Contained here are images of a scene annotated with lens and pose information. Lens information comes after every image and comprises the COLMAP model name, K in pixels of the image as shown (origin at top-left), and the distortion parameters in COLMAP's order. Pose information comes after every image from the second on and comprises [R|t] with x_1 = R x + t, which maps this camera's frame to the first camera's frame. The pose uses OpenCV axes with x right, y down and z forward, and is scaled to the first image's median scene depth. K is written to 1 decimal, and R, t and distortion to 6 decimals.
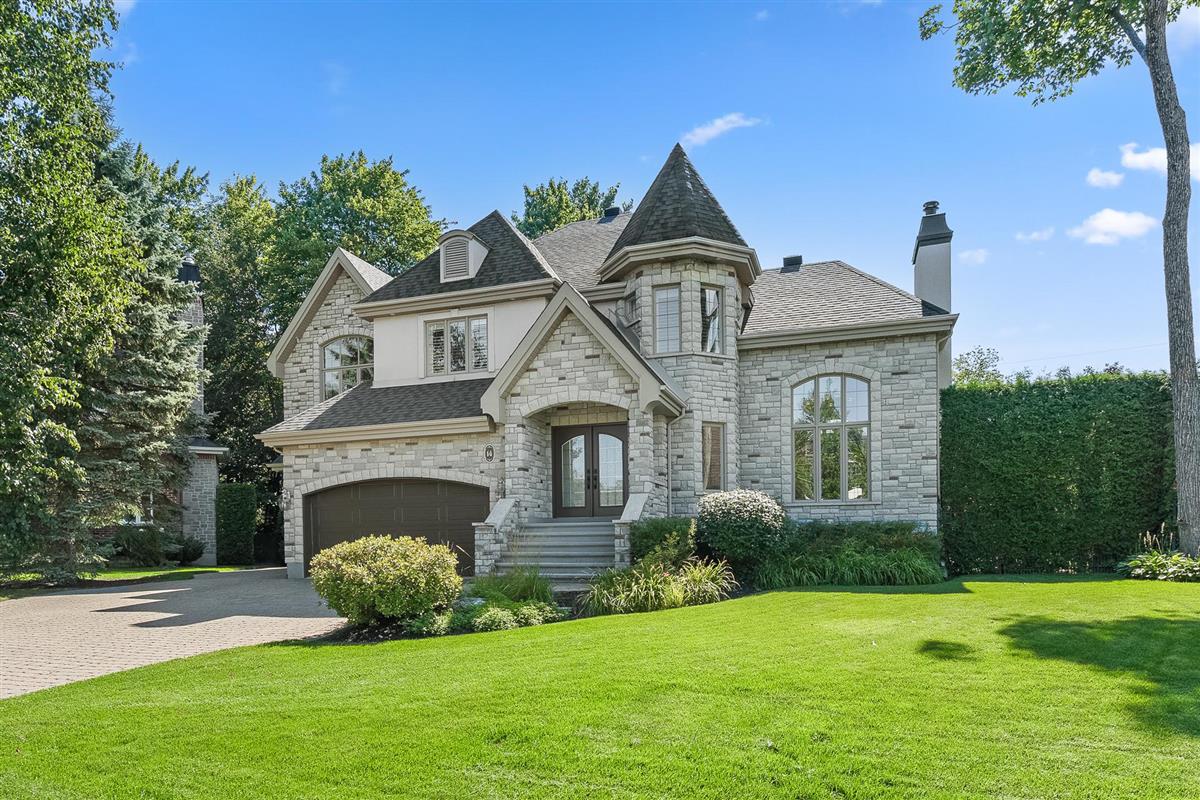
lens RADIAL K [[749.3, 0, 591.8], [0, 749.3, 543.8], [0, 0, 1]] dist [-0.006851, -0.001004]
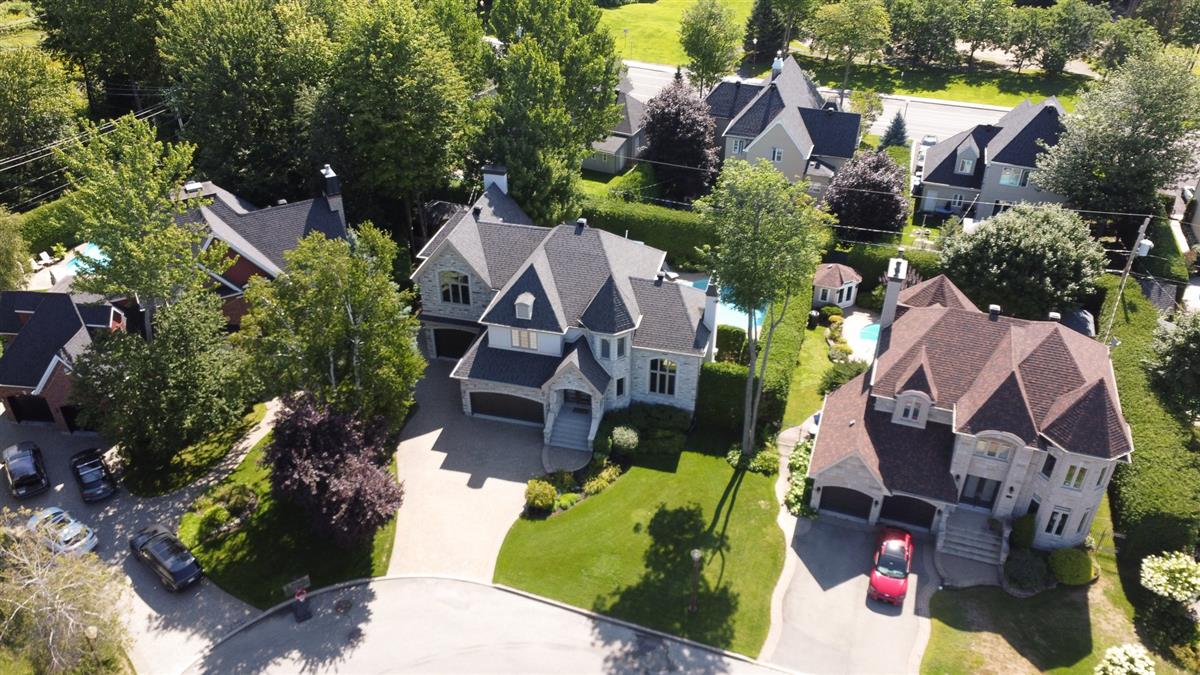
lens RADIAL K [[911.2, 0, 605.4], [0, 911.2, 335.0], [0, 0, 1]] dist [0.006710, -0.022511]
pose [[0.995605, -0.036738, 0.086146, -0.185902], [-0.016376, 0.837386, 0.546367, -2.166913], [-0.092210, -0.545376, 0.833104, -1.769296]]
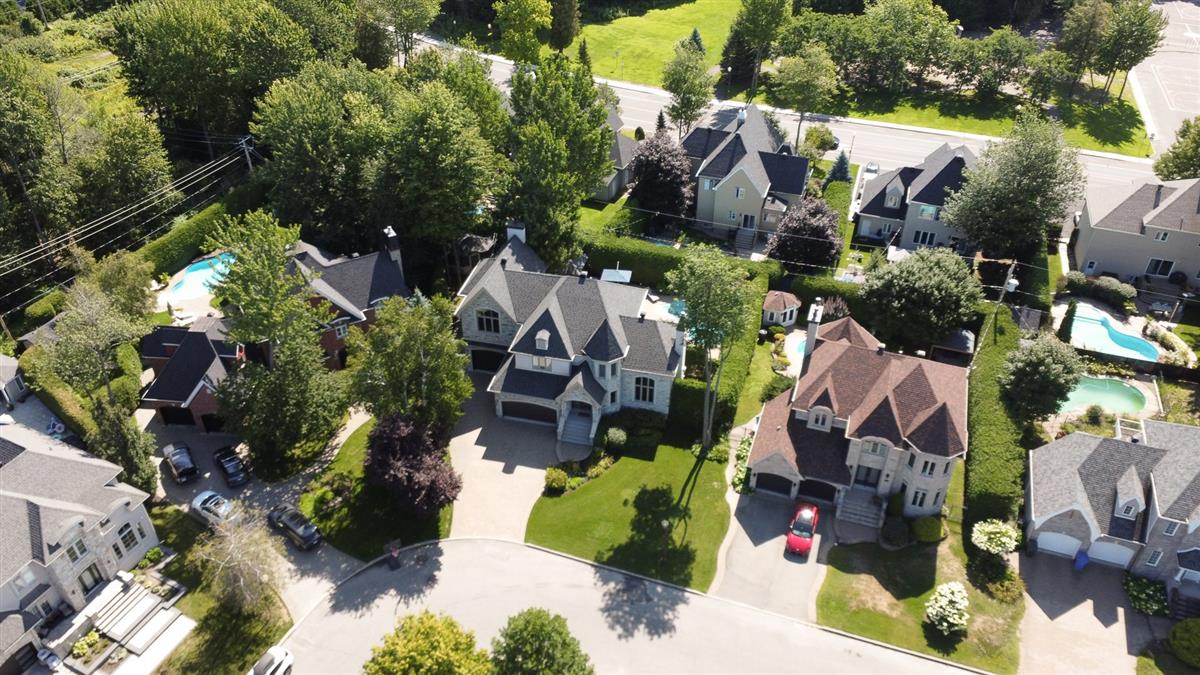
lens RADIAL K [[911.2, 0, 605.4], [0, 911.2, 335.0], [0, 0, 1]] dist [0.006710, -0.022511]
pose [[0.994801, -0.046087, 0.090809, -0.288853], [-0.017081, 0.803578, 0.594955, -3.149979], [-0.100392, -0.593413, 0.798613, -2.540651]]
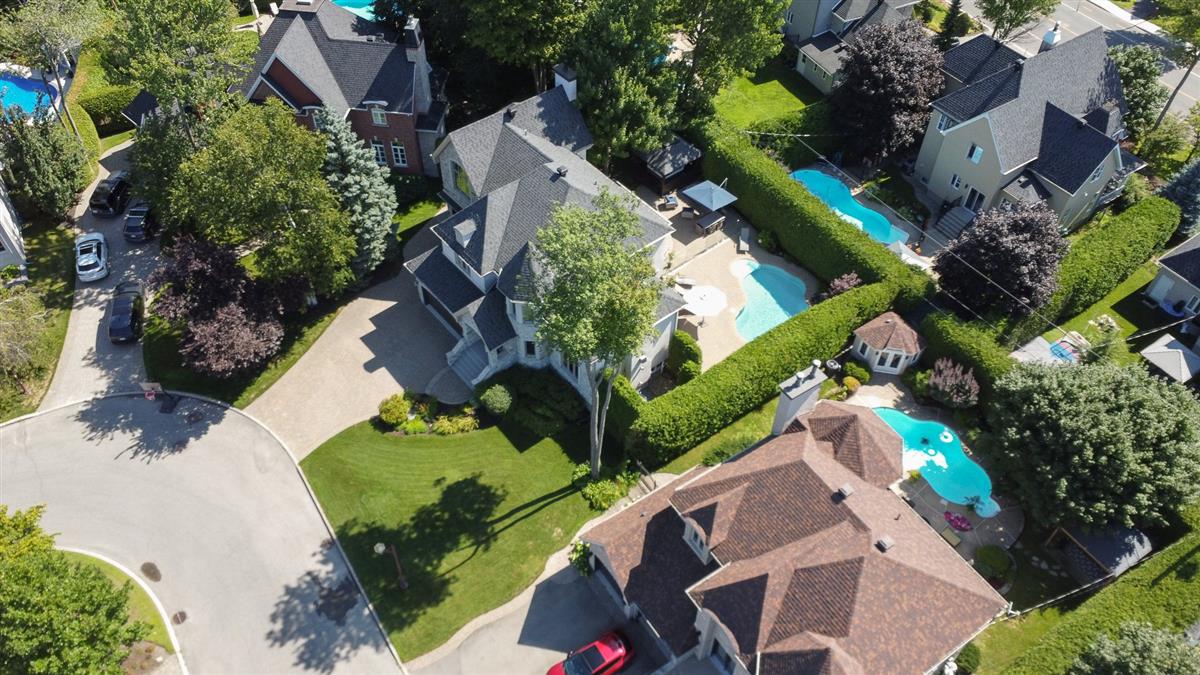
lens RADIAL K [[911.2, 0, 605.4], [0, 911.2, 335.0], [0, 0, 1]] dist [0.006710, -0.022511]
pose [[0.851919, 0.406665, -0.329937, 1.464132], [-0.031761, 0.669007, 0.742577, -2.615035], [0.522710, -0.622136, 0.582856, -0.763380]]
